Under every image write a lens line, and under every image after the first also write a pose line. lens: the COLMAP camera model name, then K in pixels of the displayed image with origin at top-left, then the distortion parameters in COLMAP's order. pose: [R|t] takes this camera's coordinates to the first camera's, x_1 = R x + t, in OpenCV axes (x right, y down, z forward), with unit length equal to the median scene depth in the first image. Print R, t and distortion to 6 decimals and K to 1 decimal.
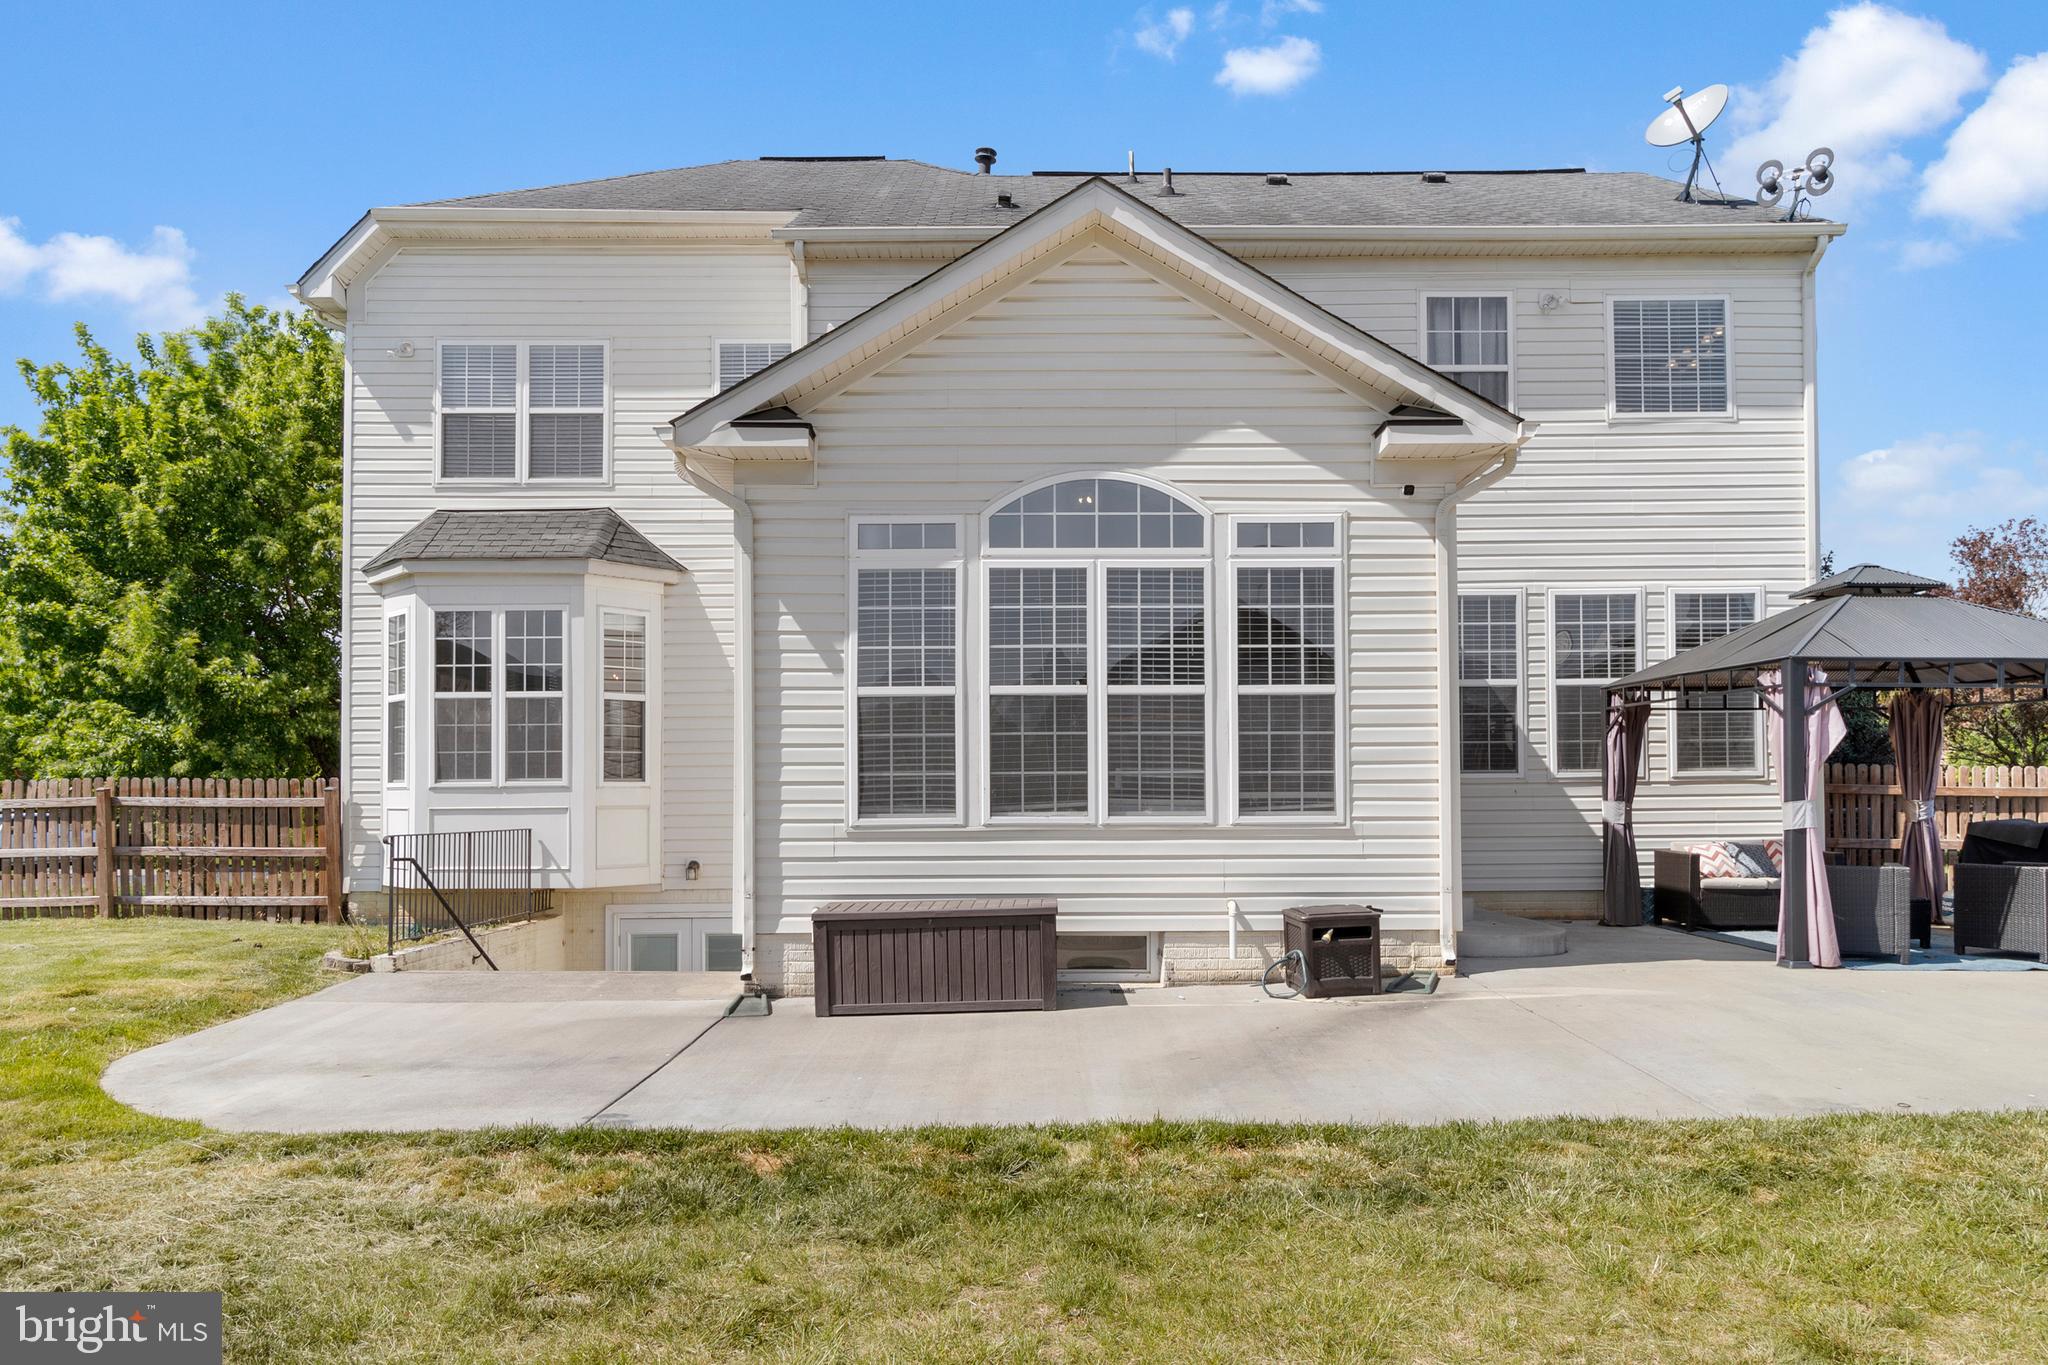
lens RADIAL K [[1659.1, 0, 1013.1], [0, 1659.1, 487.5], [0, 0, 1]] dist [0.002055, 0.000280]
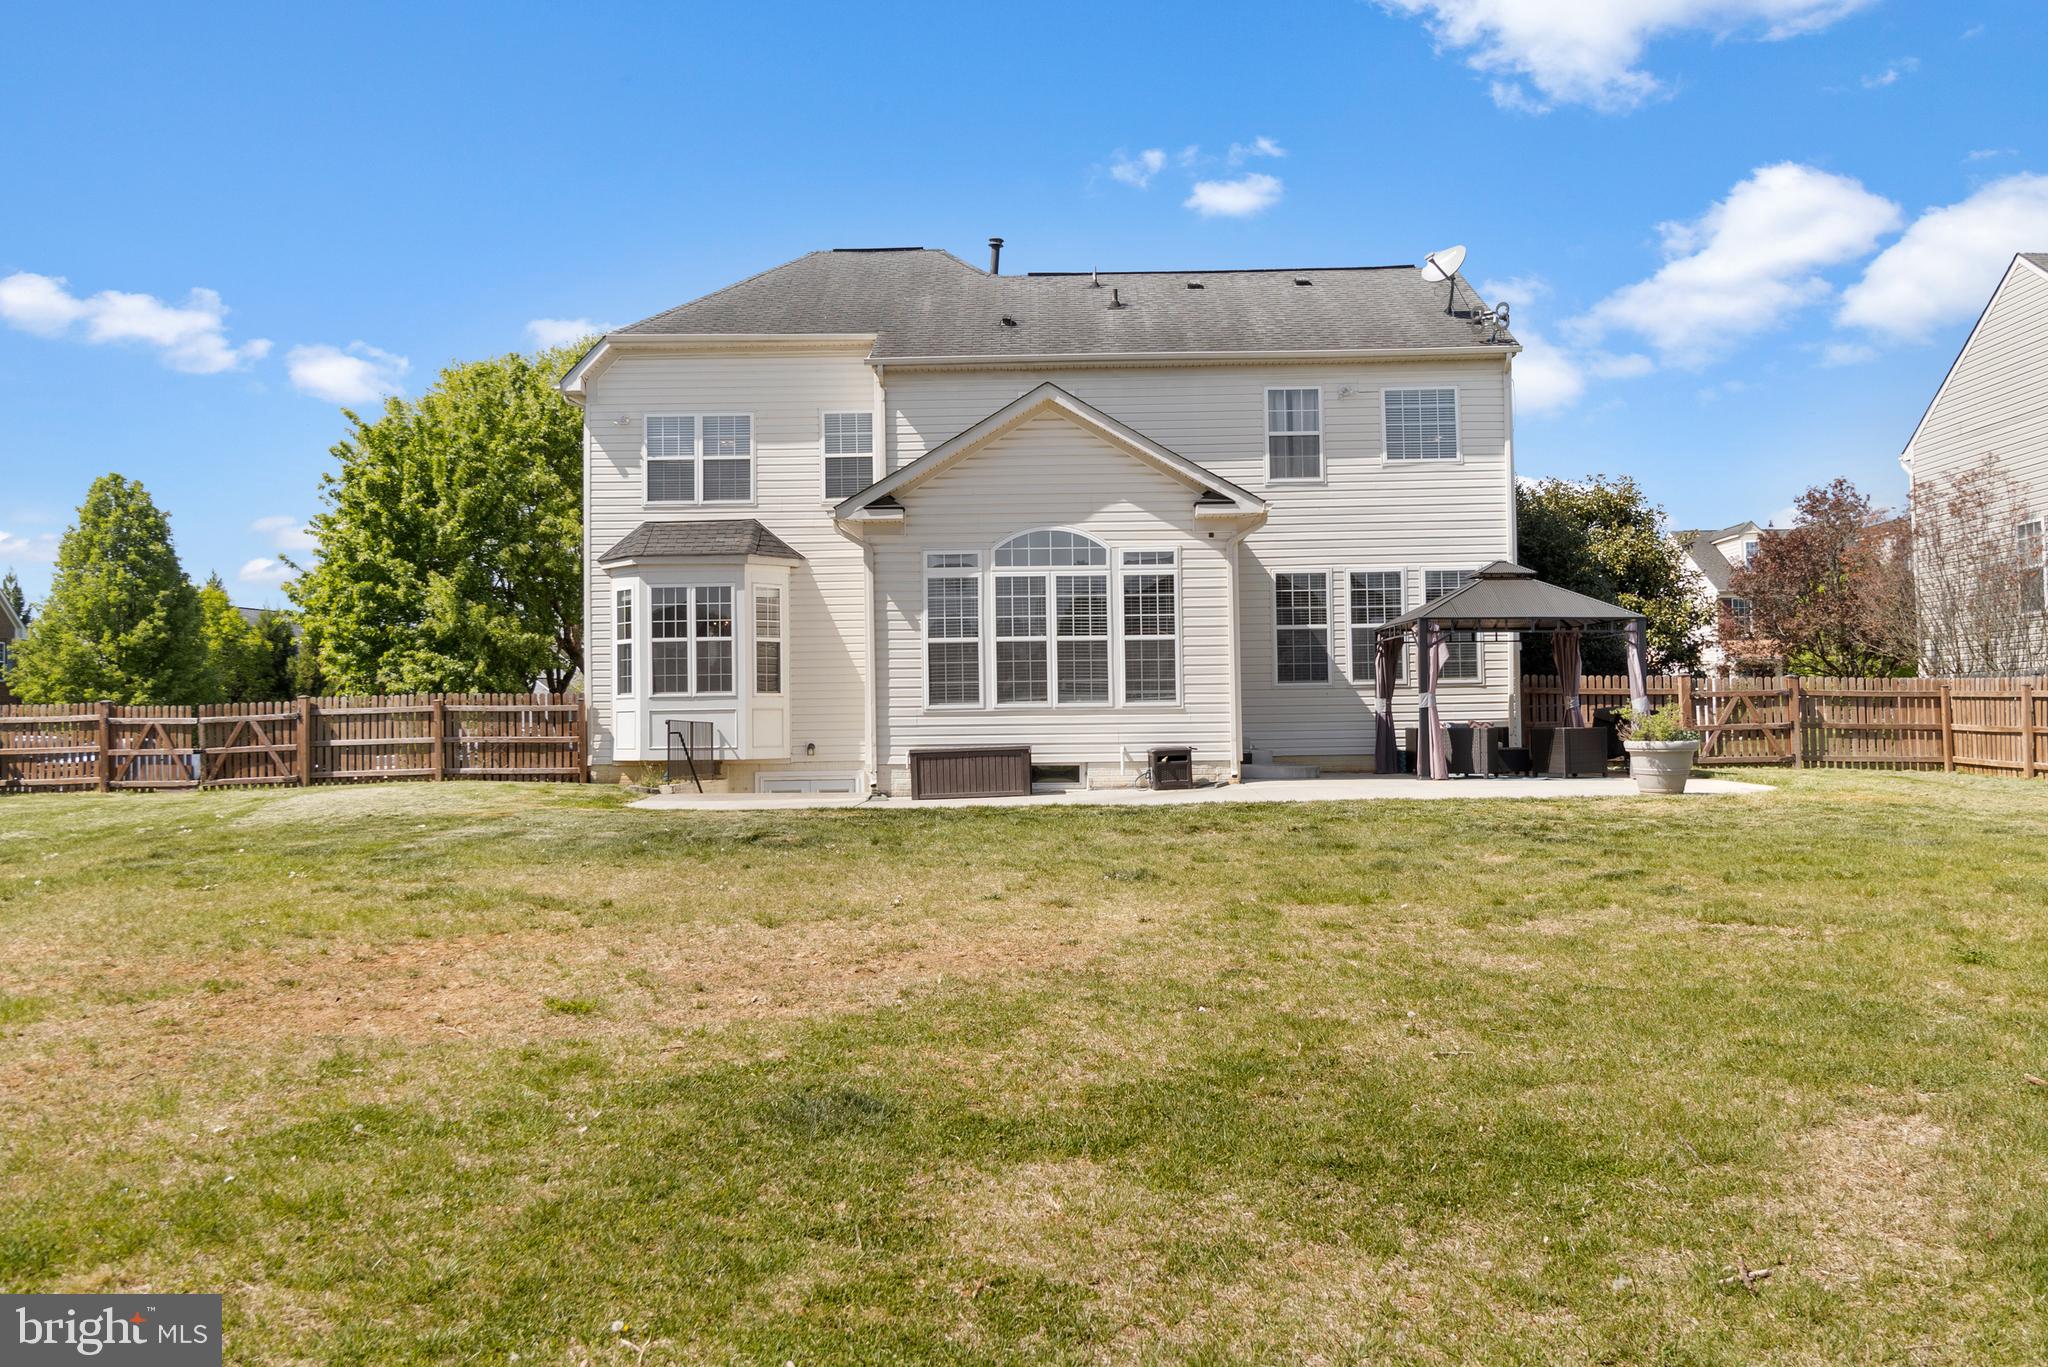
lens RADIAL K [[1709.2, 0, 1022.5], [0, 1709.2, 525.1], [0, 0, 1]] dist [0.008404, -0.009630]
pose [[0.999933, -0.009078, -0.007241, 0.022185], [0.009558, 0.997552, 0.069269, -0.102269], [0.006595, -0.069333, 0.997572, -0.675125]]
